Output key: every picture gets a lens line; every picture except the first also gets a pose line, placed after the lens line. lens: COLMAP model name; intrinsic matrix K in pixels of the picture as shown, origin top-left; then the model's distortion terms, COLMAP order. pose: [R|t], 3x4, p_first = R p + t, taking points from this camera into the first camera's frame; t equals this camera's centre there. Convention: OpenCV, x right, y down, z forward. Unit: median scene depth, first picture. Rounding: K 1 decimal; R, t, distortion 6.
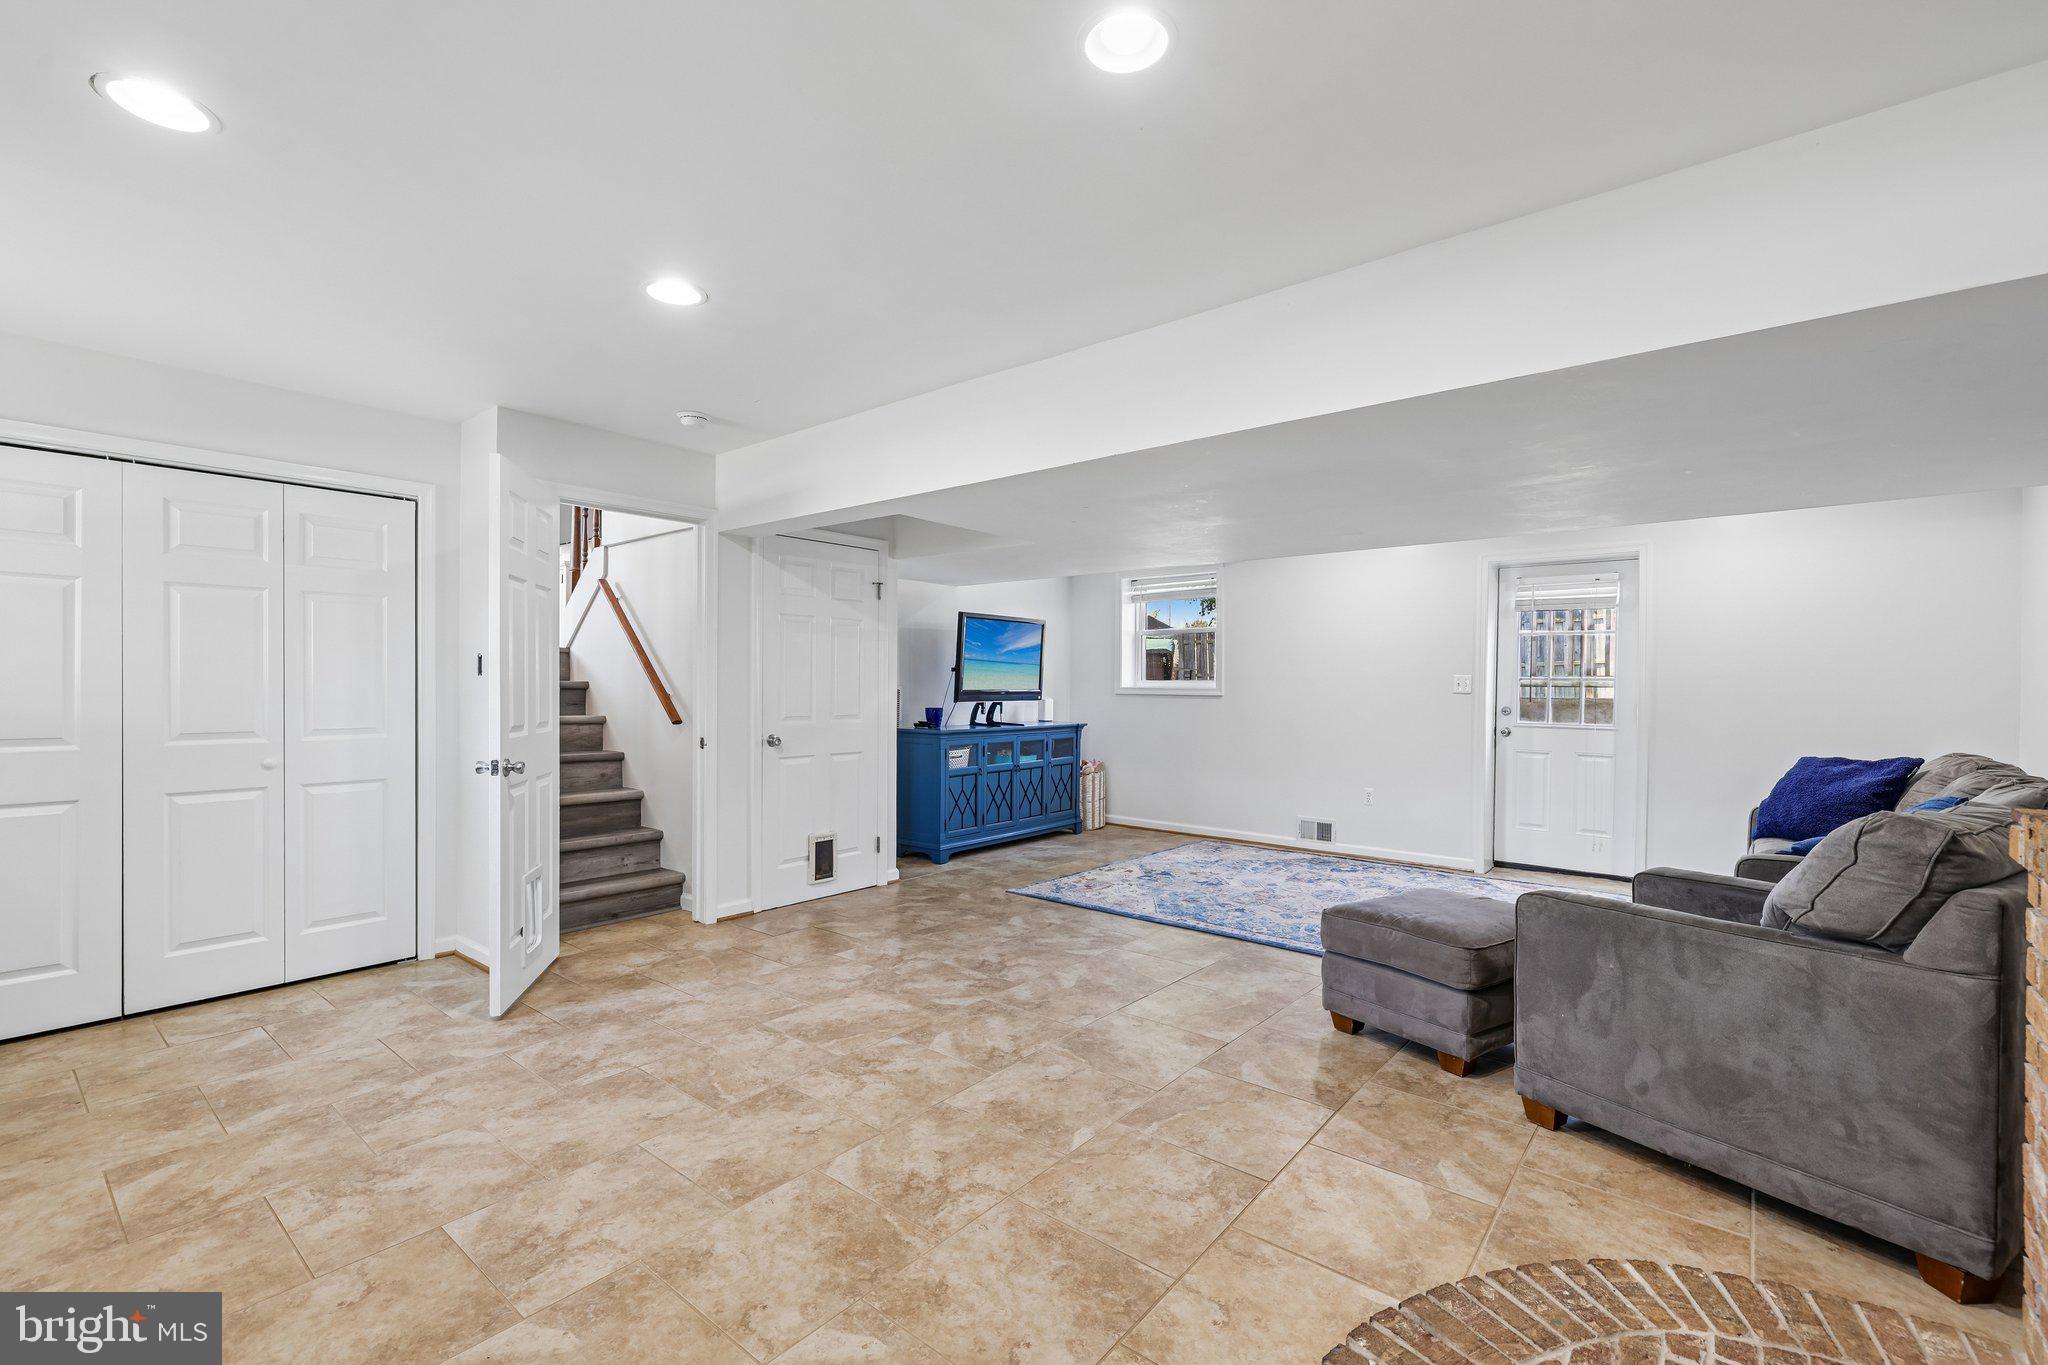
lens RADIAL K [[874.9, 0, 1018.1], [0, 874.9, 688.7], [0, 0, 1]] dist [-0.000238, 0.000106]
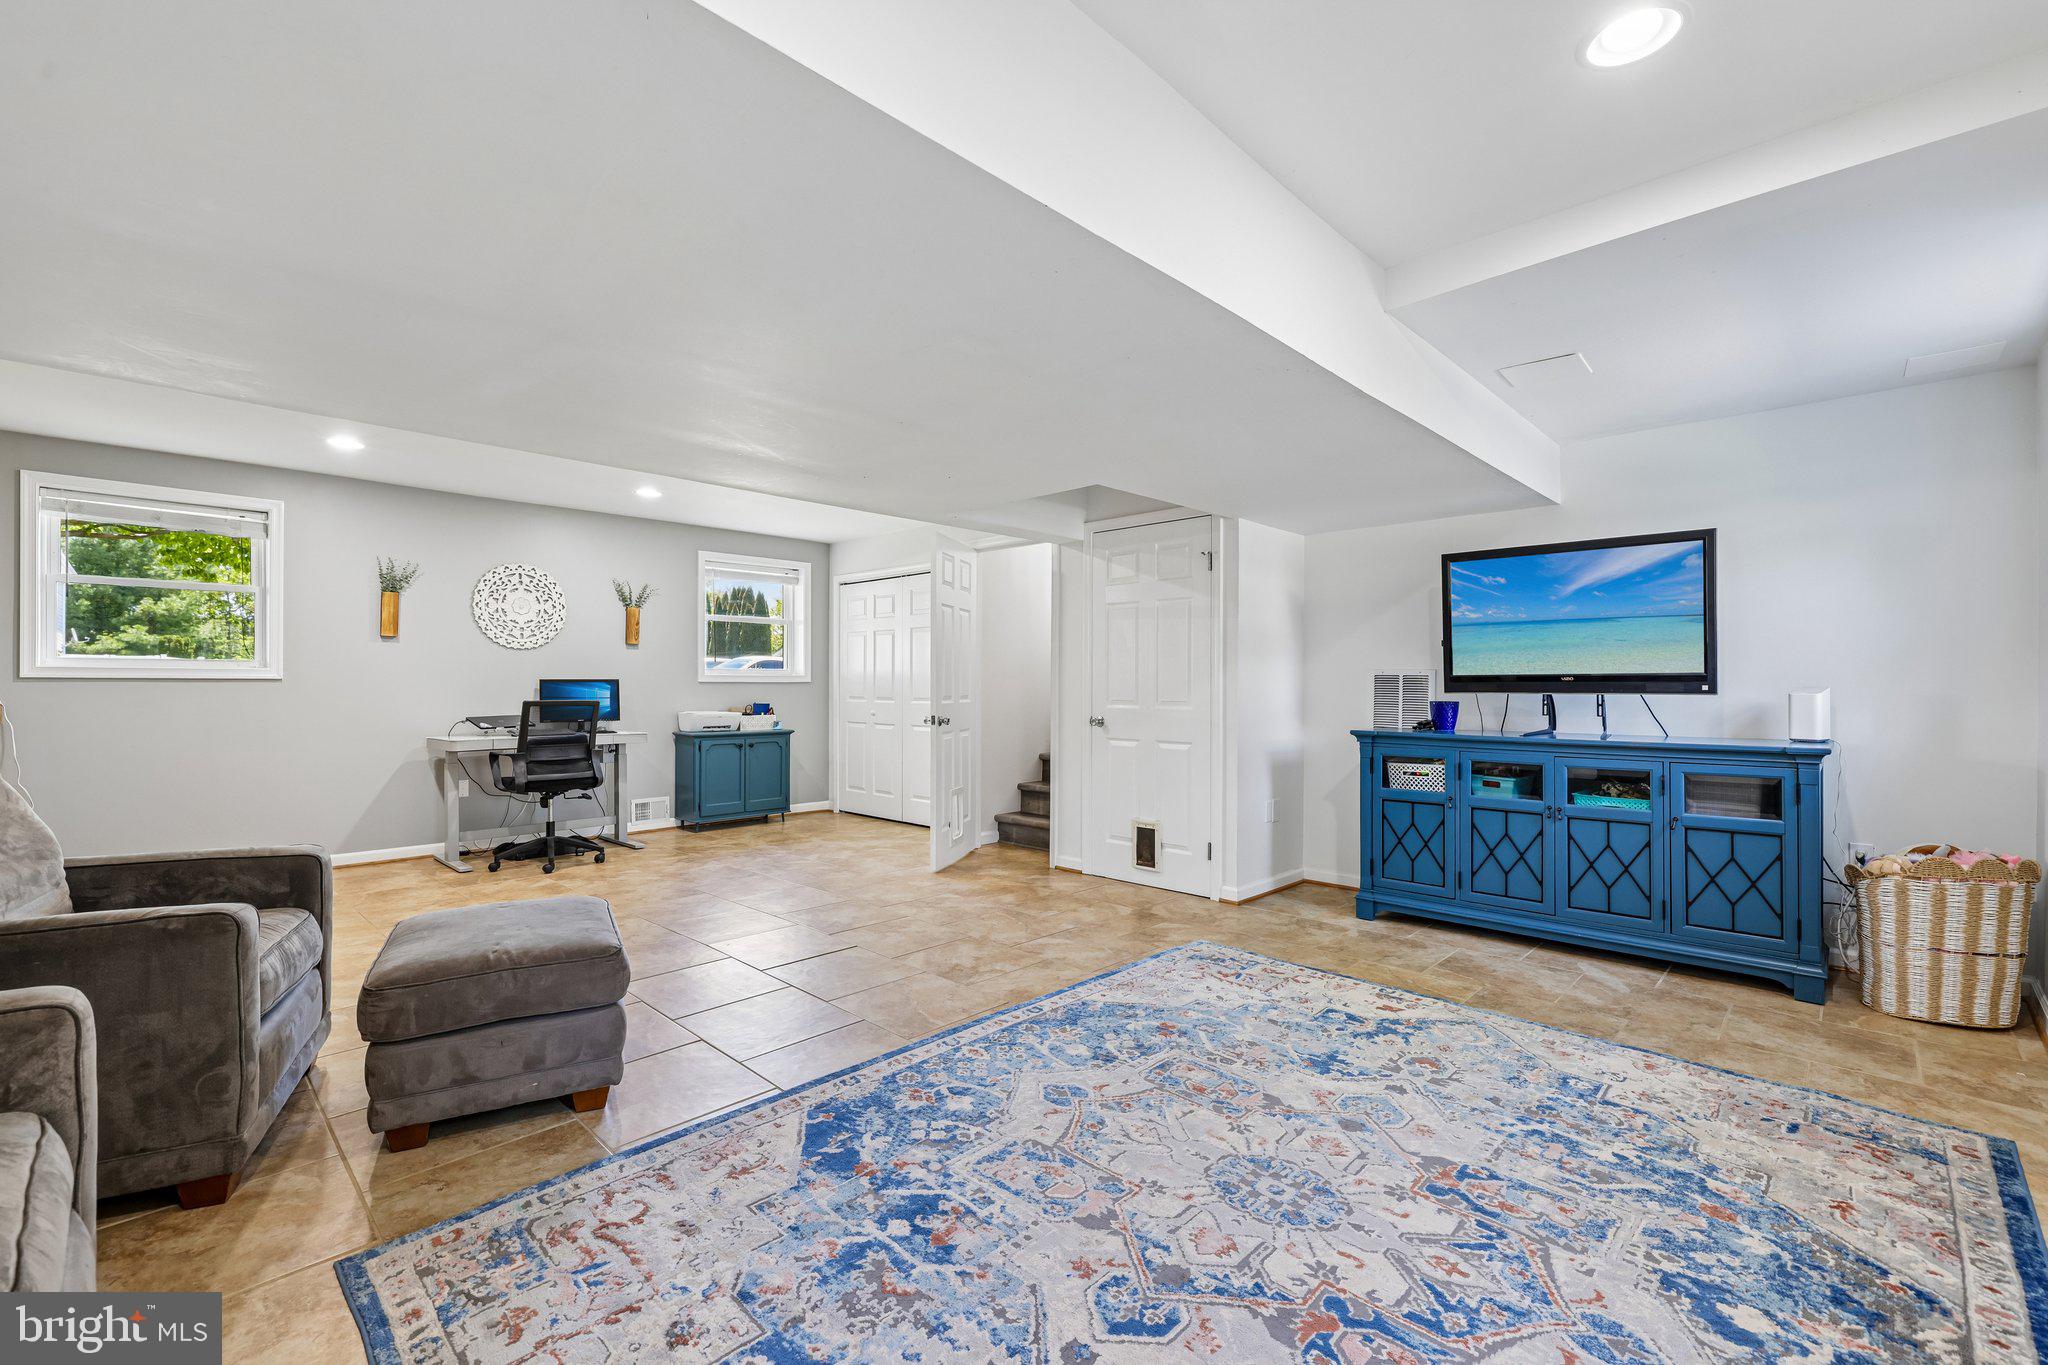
lens RADIAL K [[874.9, 0, 1032.6], [0, 874.9, 683.0], [0, 0, 1]] dist [-0.000238, 0.000106]
pose [[-0.064896, -0.006152, -0.997873, 0.837425], [-0.005485, 0.999968, -0.005808, 0.018906], [0.997877, 0.005096, -0.064928, 1.019163]]
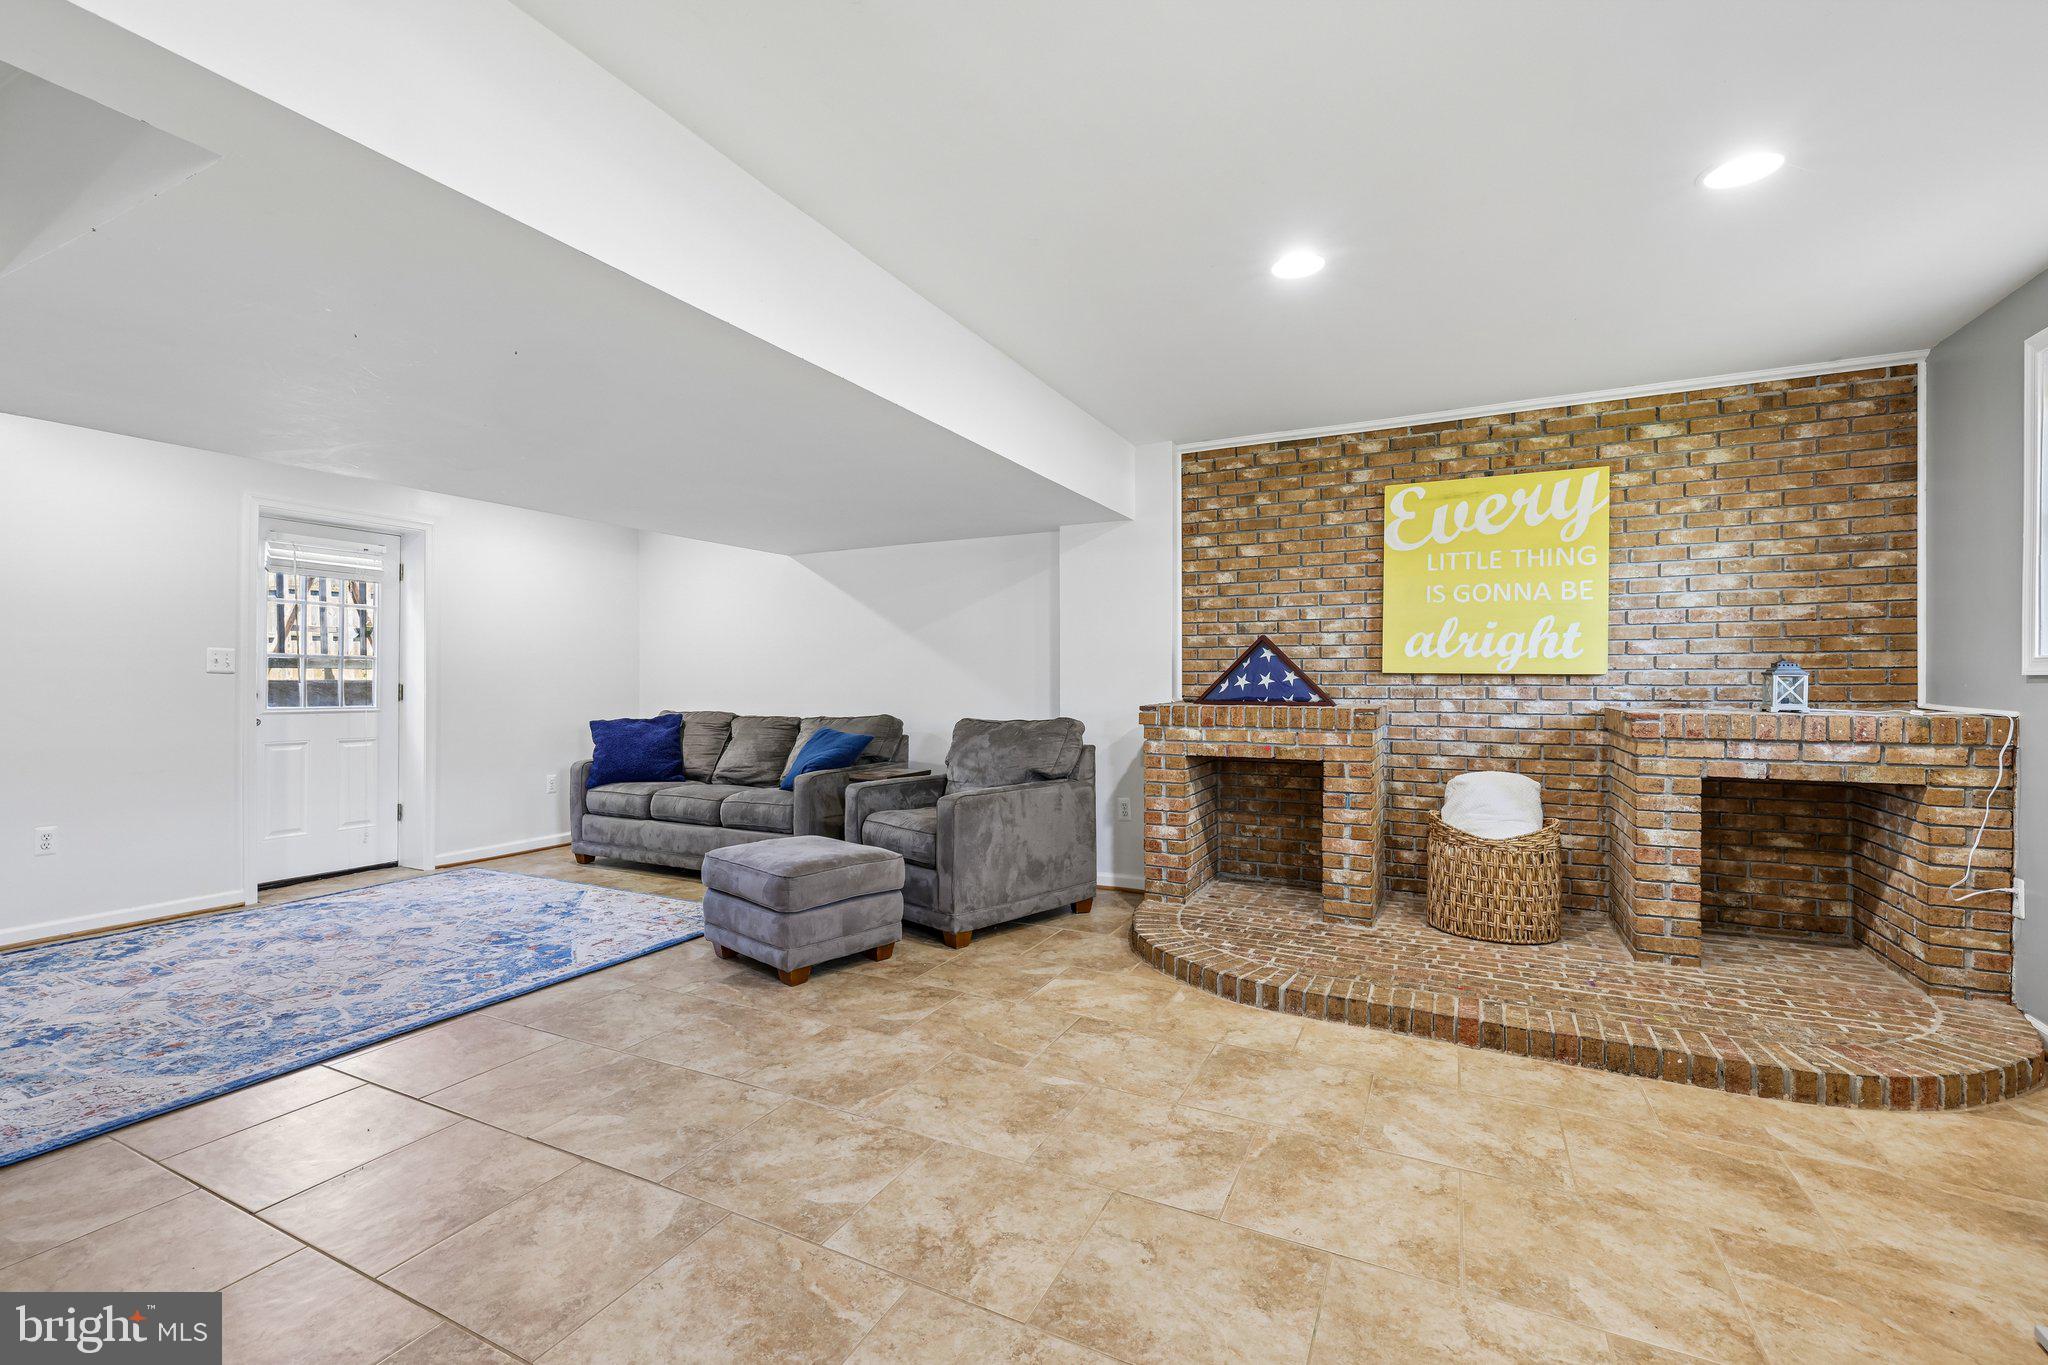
lens RADIAL K [[874.9, 0, 1009.3], [0, 874.9, 683.0], [0, 0, 1]] dist [-0.000238, 0.000106]
pose [[-0.218631, -0.005608, 0.975792, -0.476828], [0.001549, 0.999980, 0.006095, 0.014127], [-0.975806, 0.002844, -0.218618, 0.654539]]
